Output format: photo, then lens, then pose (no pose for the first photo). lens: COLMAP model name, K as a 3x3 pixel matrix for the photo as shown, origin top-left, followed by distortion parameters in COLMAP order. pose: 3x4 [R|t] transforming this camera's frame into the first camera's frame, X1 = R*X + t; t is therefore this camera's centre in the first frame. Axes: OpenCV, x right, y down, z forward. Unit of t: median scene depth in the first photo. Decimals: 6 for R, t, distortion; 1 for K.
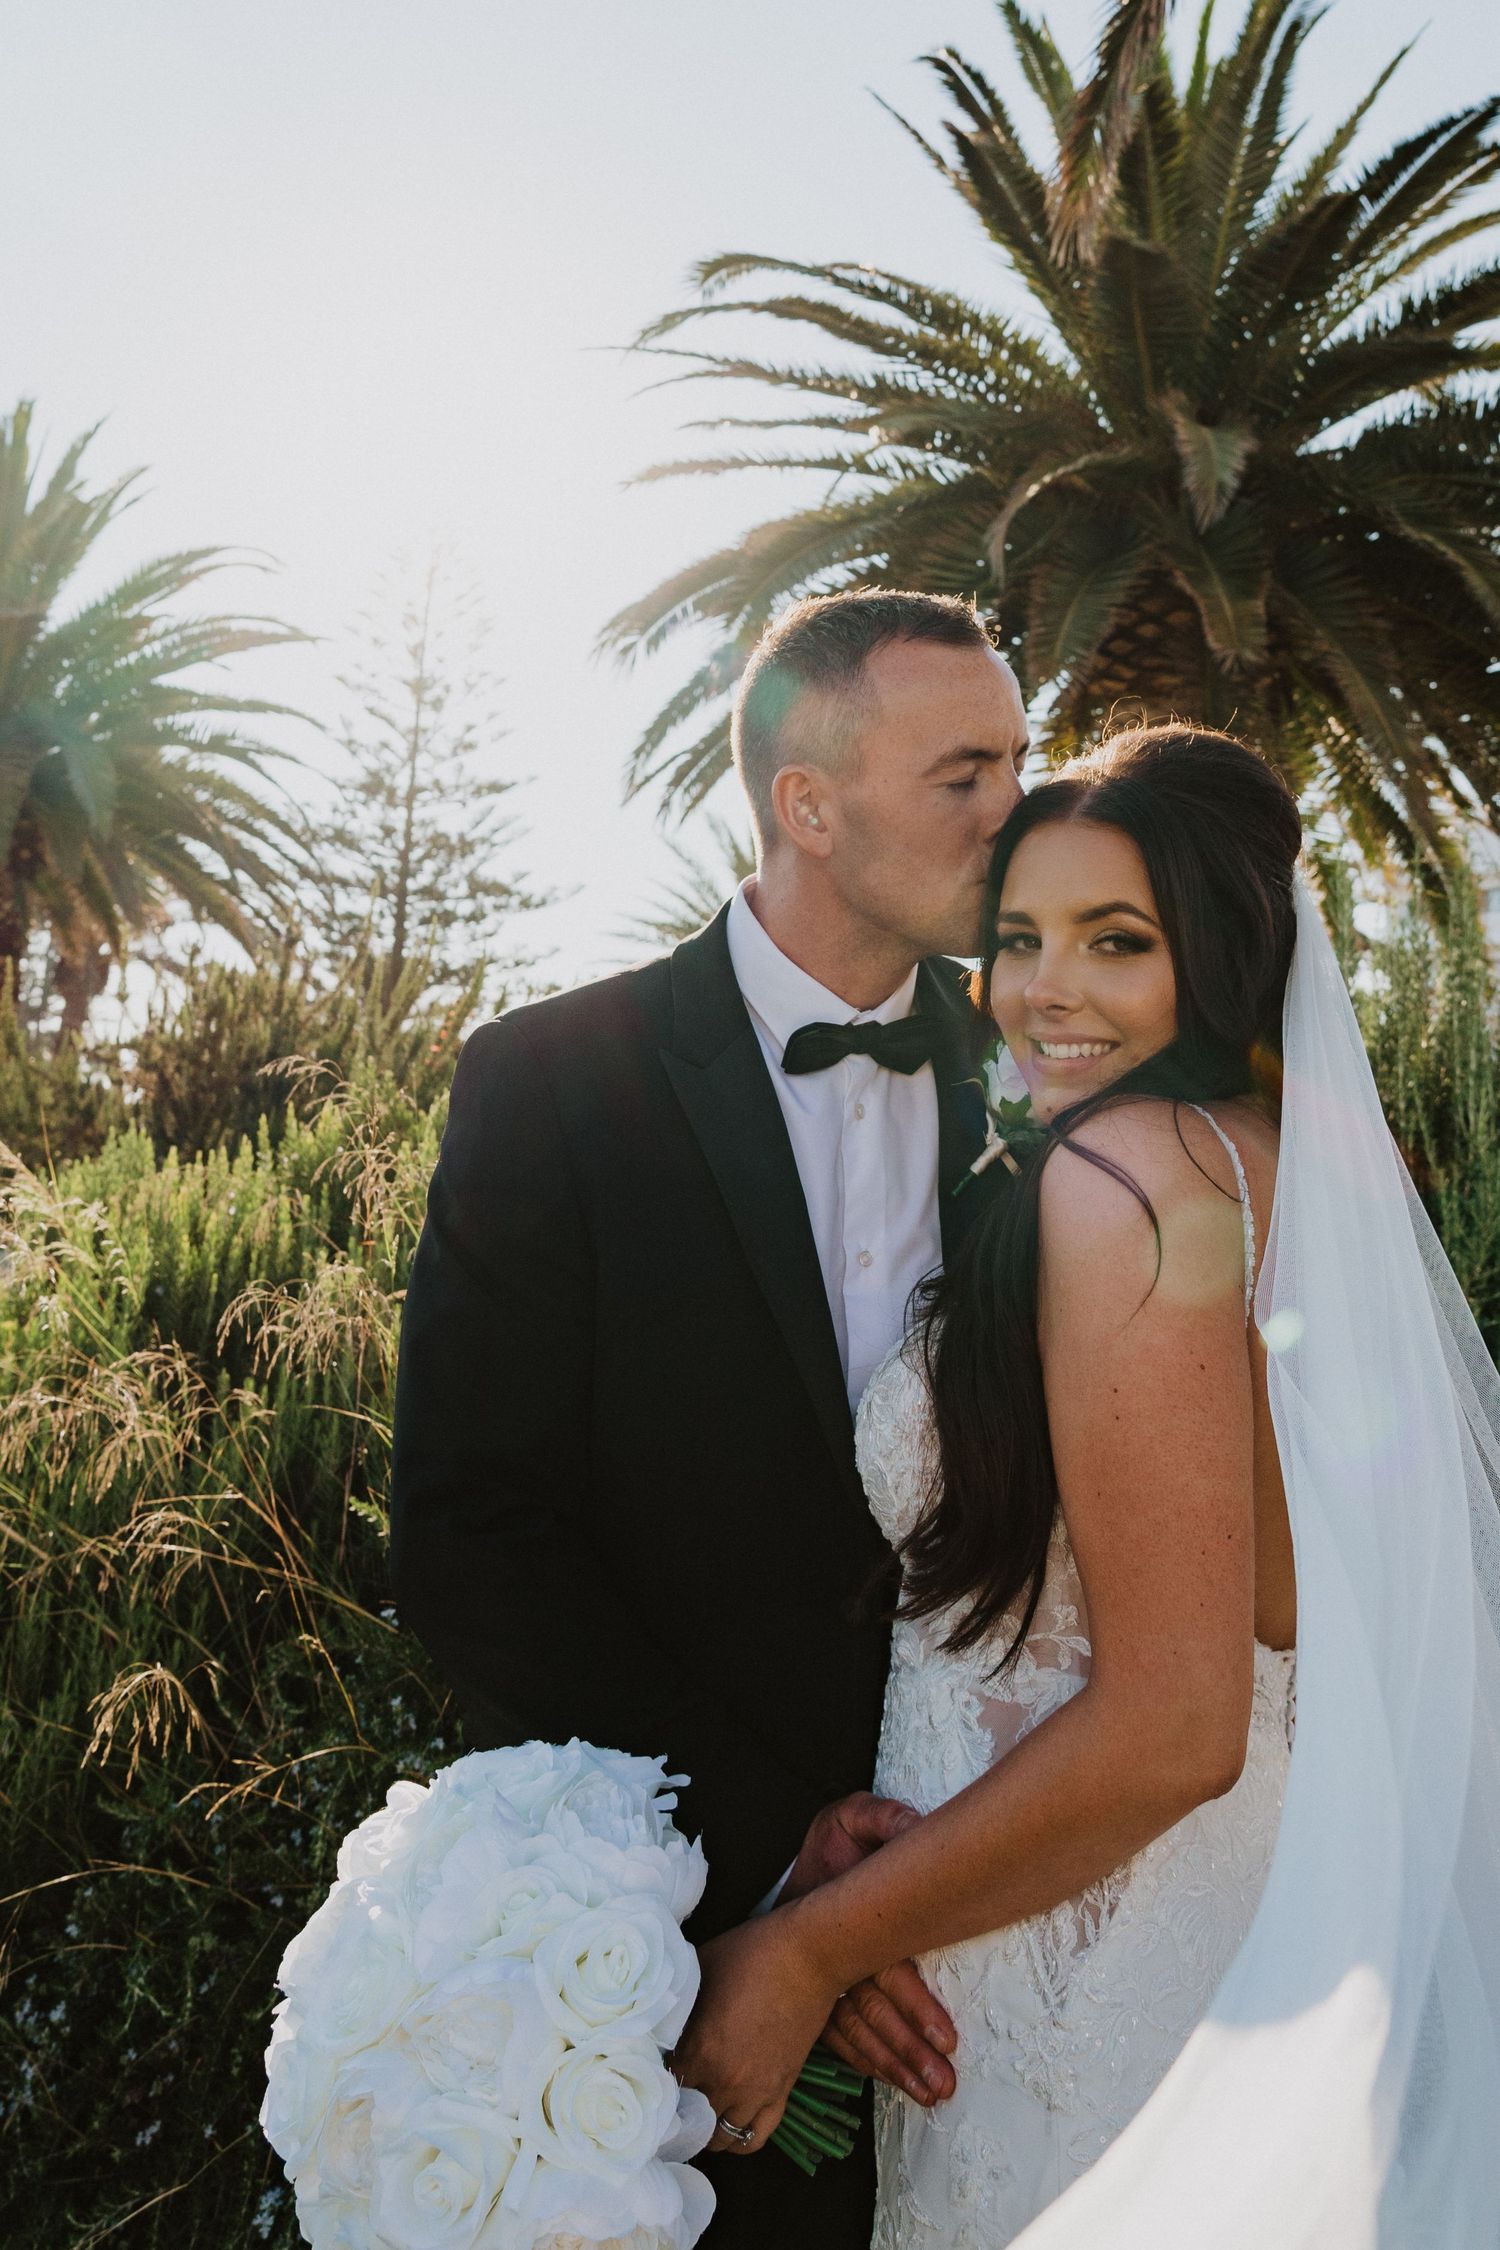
lens RADIAL K [[2091.3, 0, 746.6], [0, 2091.3, 813.0], [0, 0, 1]] dist [-0.030629, 0.003976]
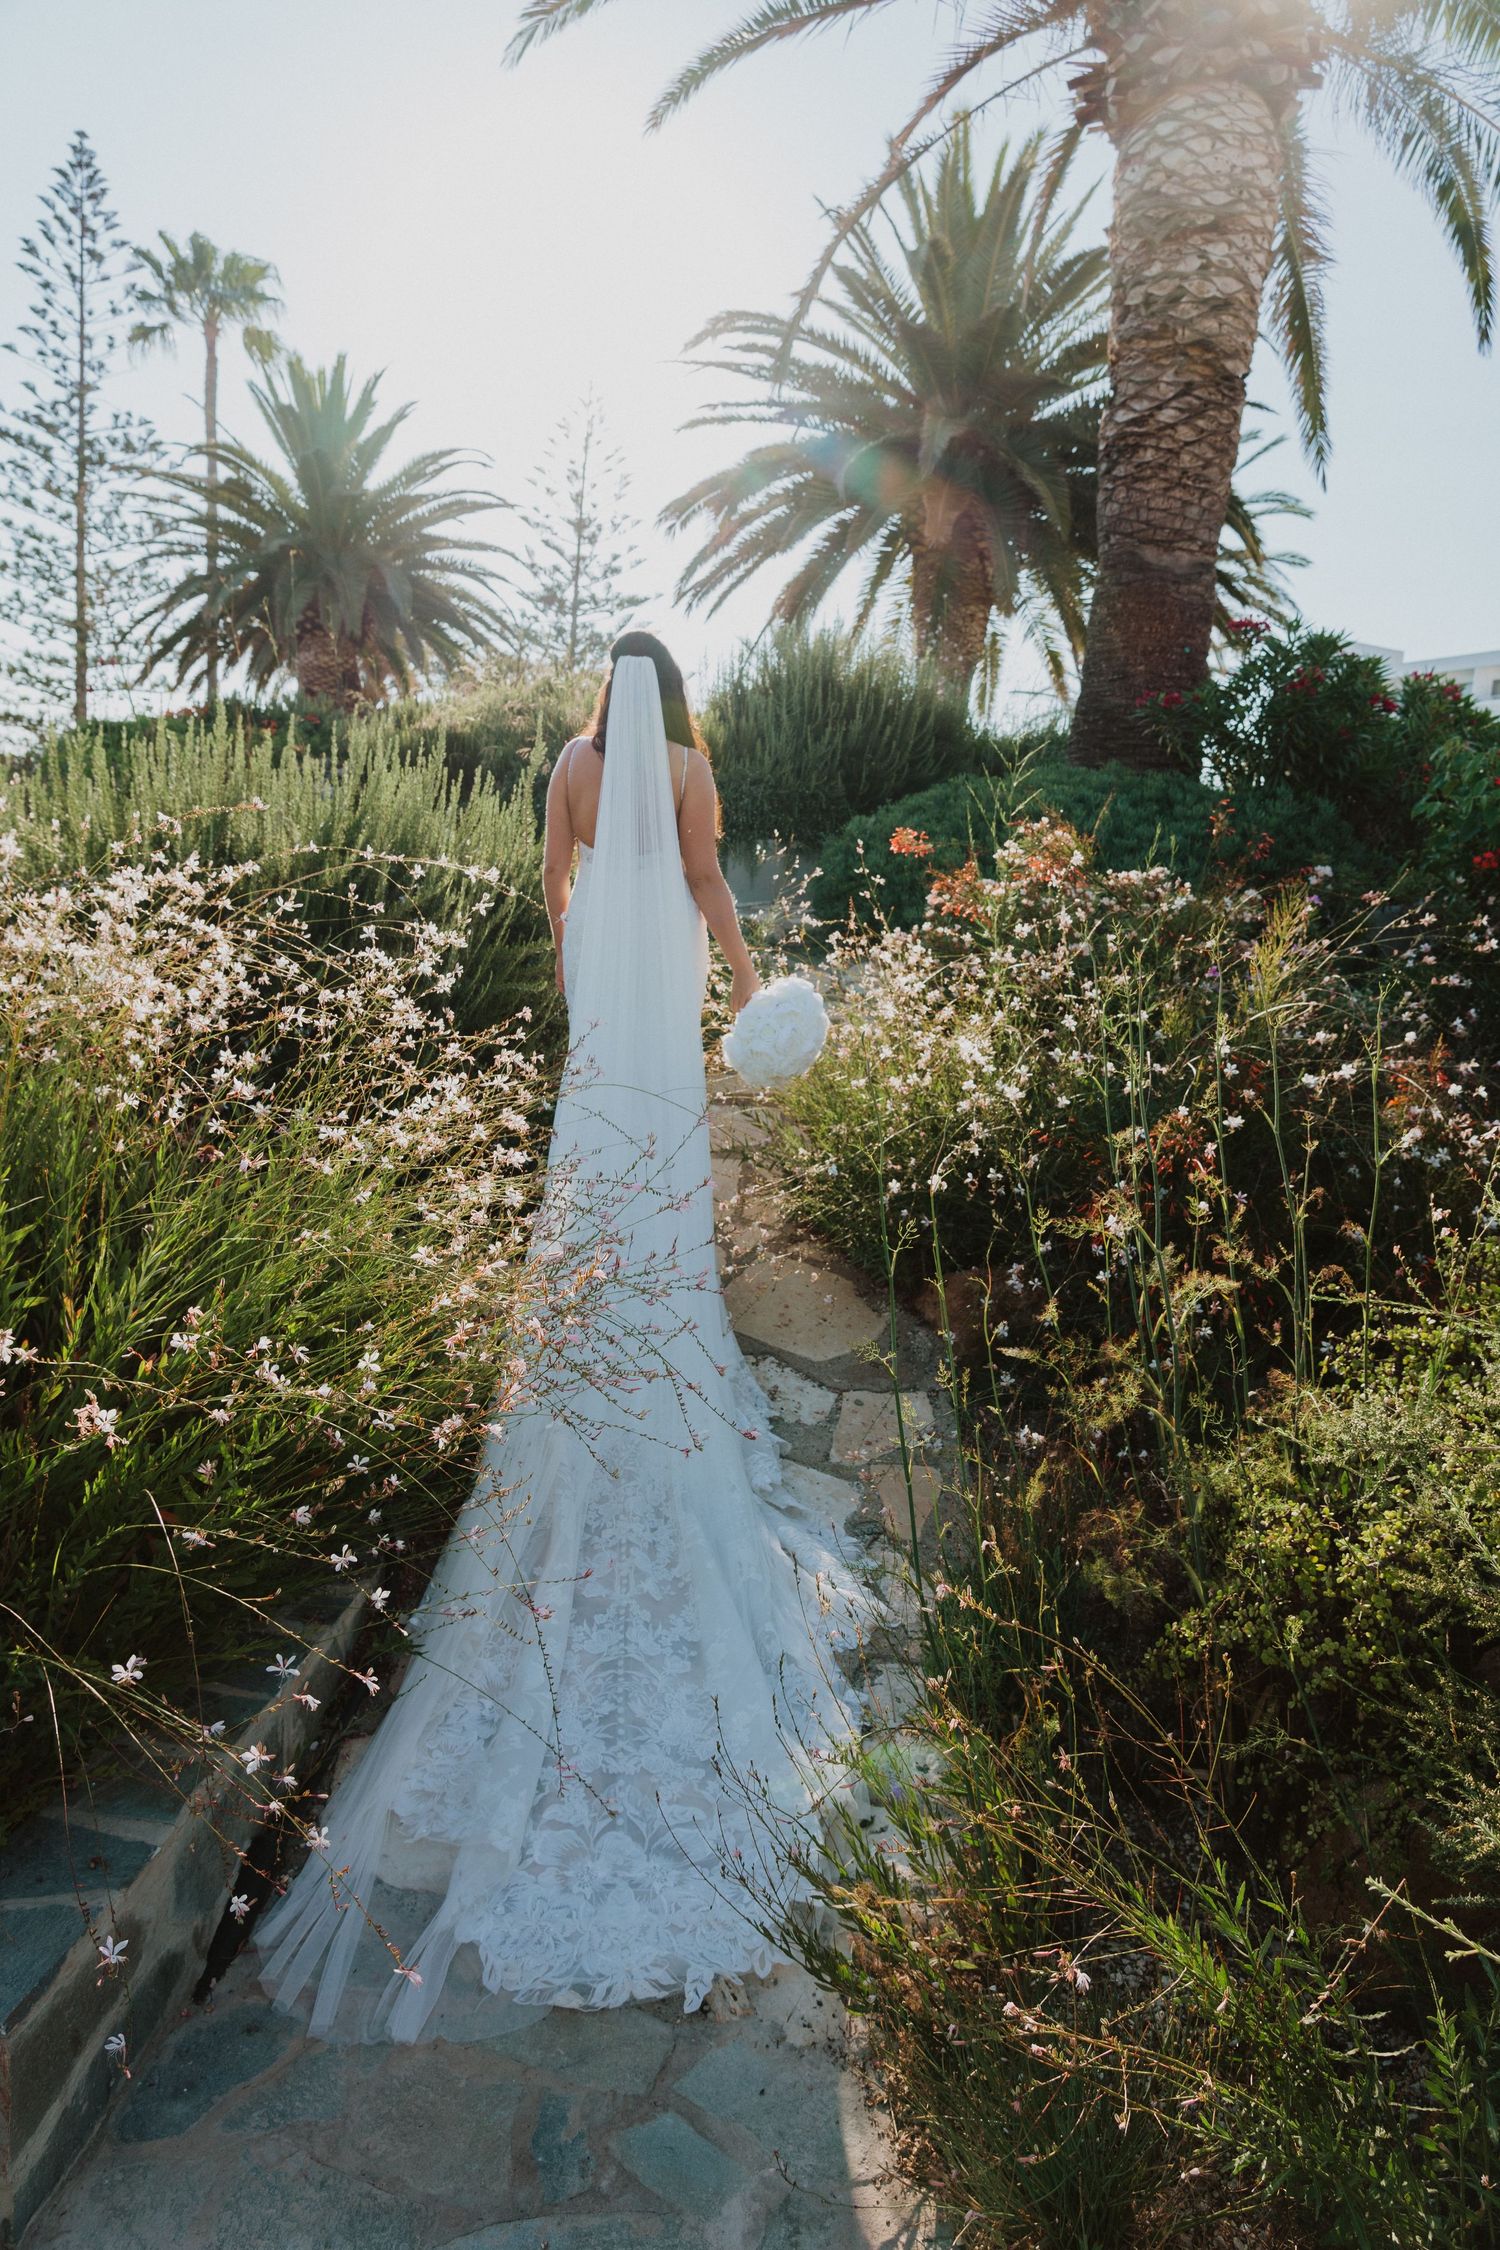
lens RADIAL K [[1499.1, 0, 762.3], [0, 1499.1, 1114.9], [0, 0, 1]] dist [-0.015937, 0.005172]
pose [[0.998867, 0.033402, -0.033903, 0.058119], [-0.021230, 0.950263, 0.310725, 0.007153], [0.042596, -0.309653, 0.949895, -0.324647]]
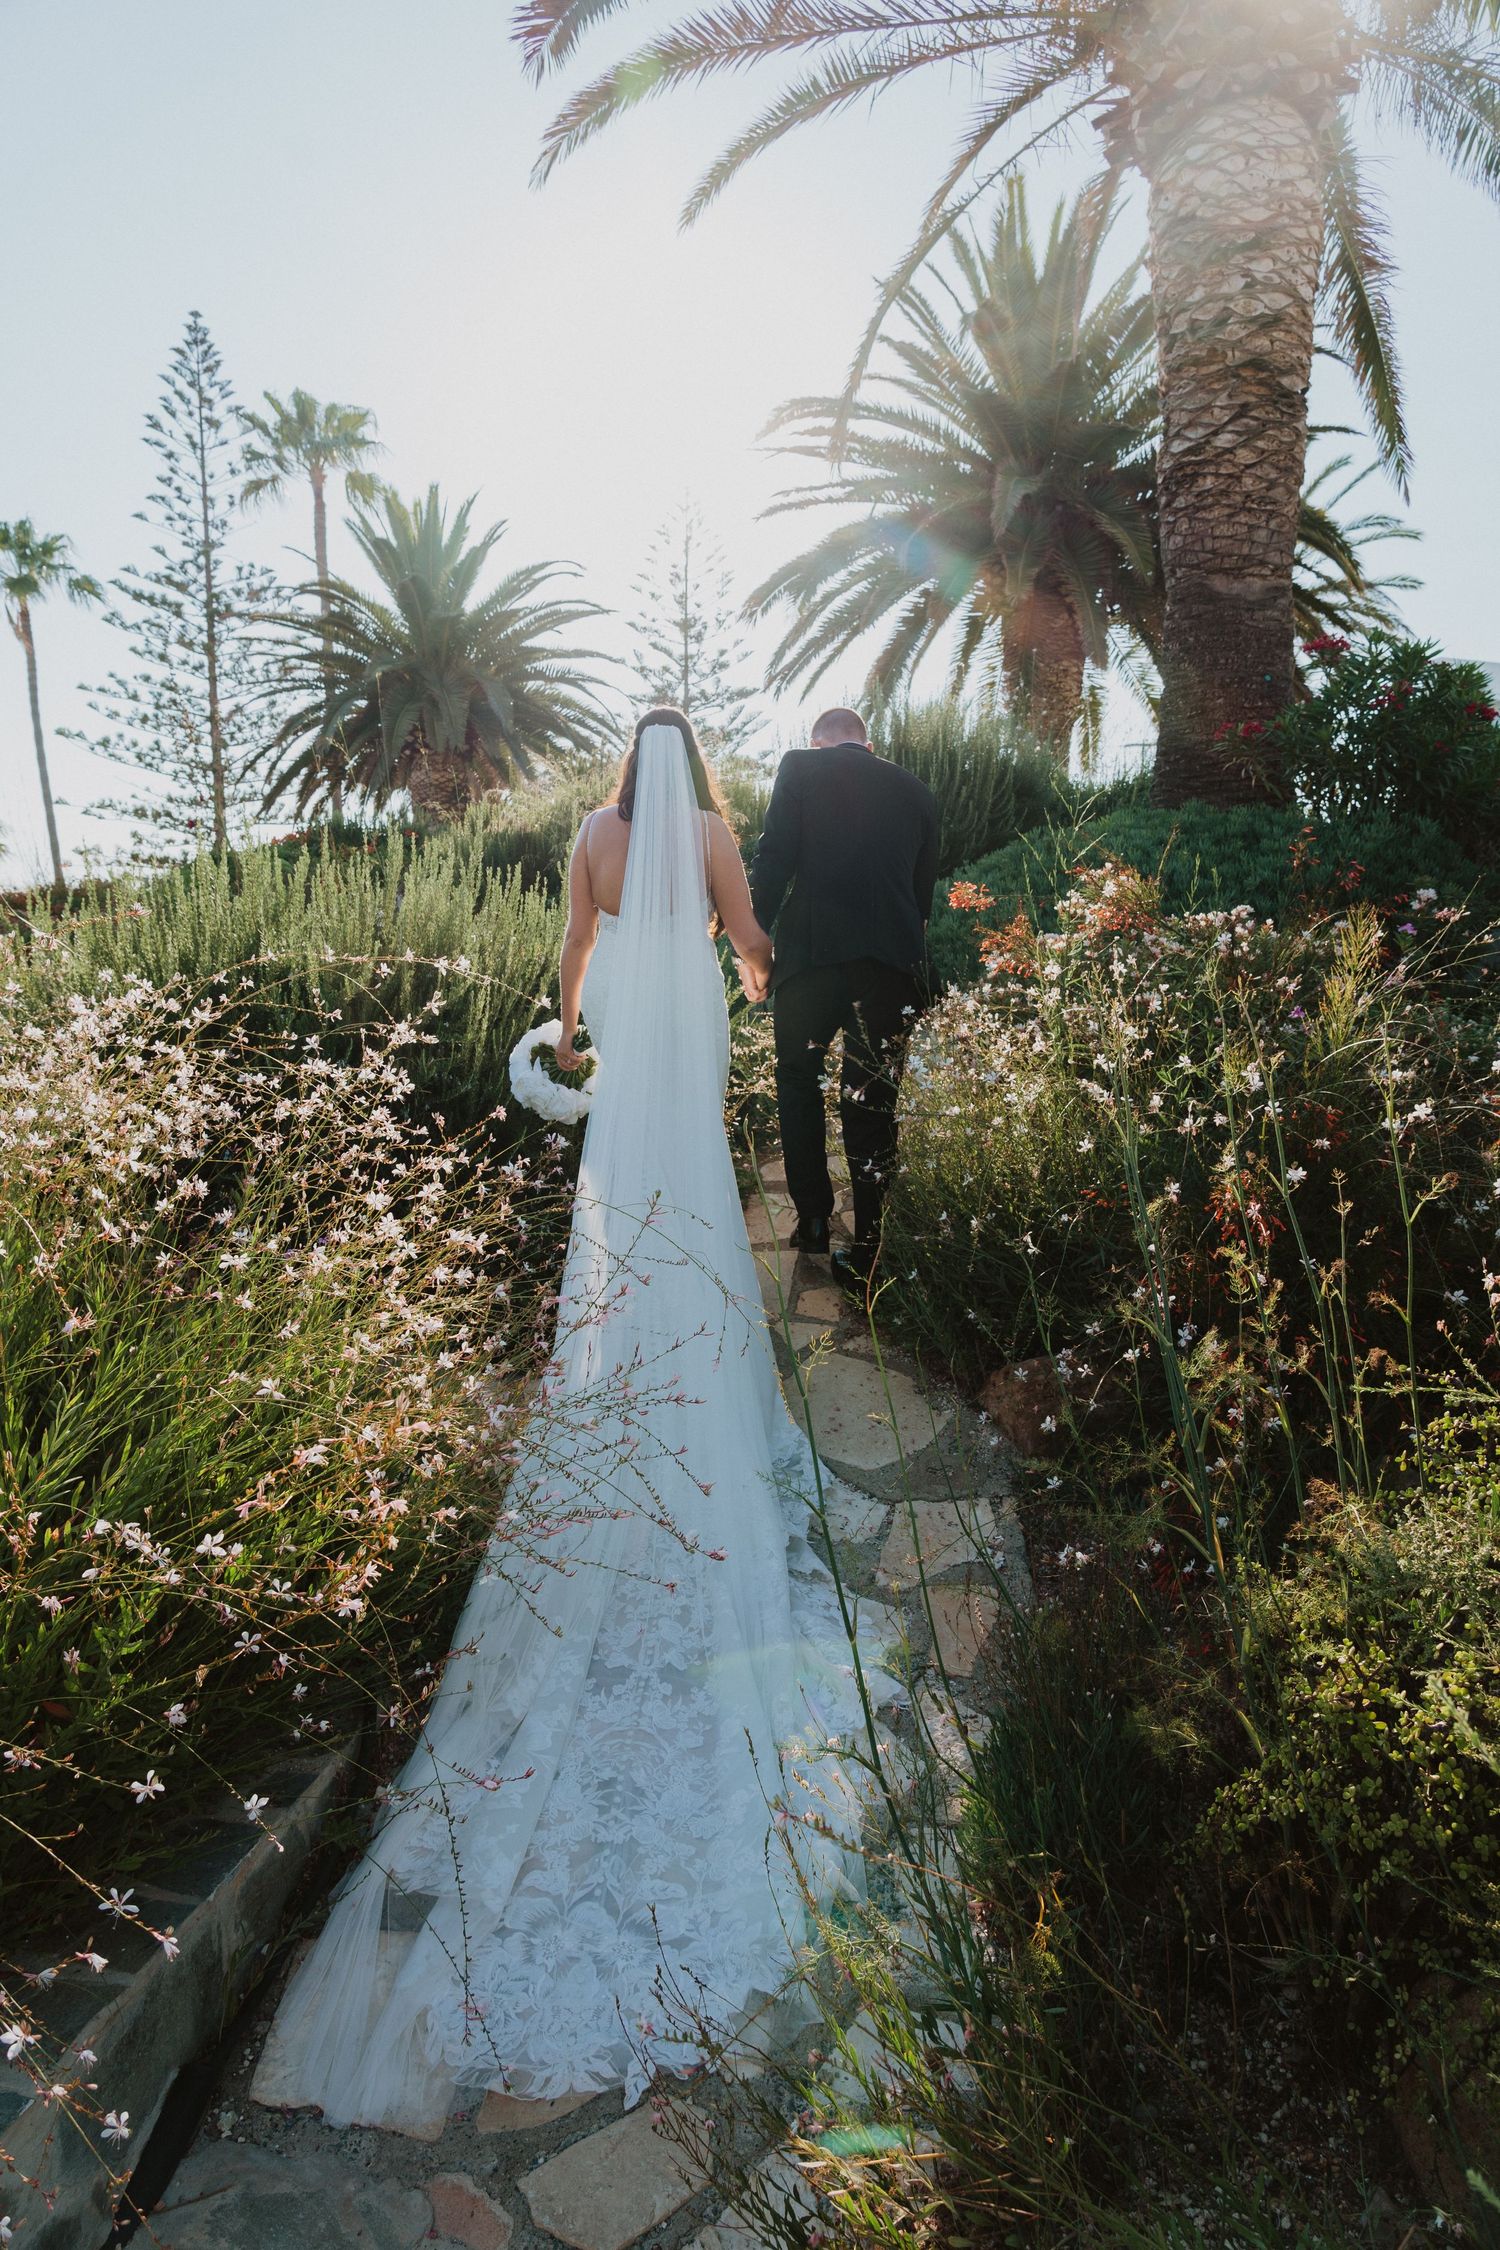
lens RADIAL K [[1500.1, 0, 762.3], [0, 1500.1, 1119.9], [0, 0, 1]] dist [-0.019386, 0.006346]
pose [[0.990586, -0.040291, -0.130828, 0.071053], [0.073599, 0.962576, 0.260825, 0.010278], [0.115423, -0.267998, 0.956480, -0.311205]]
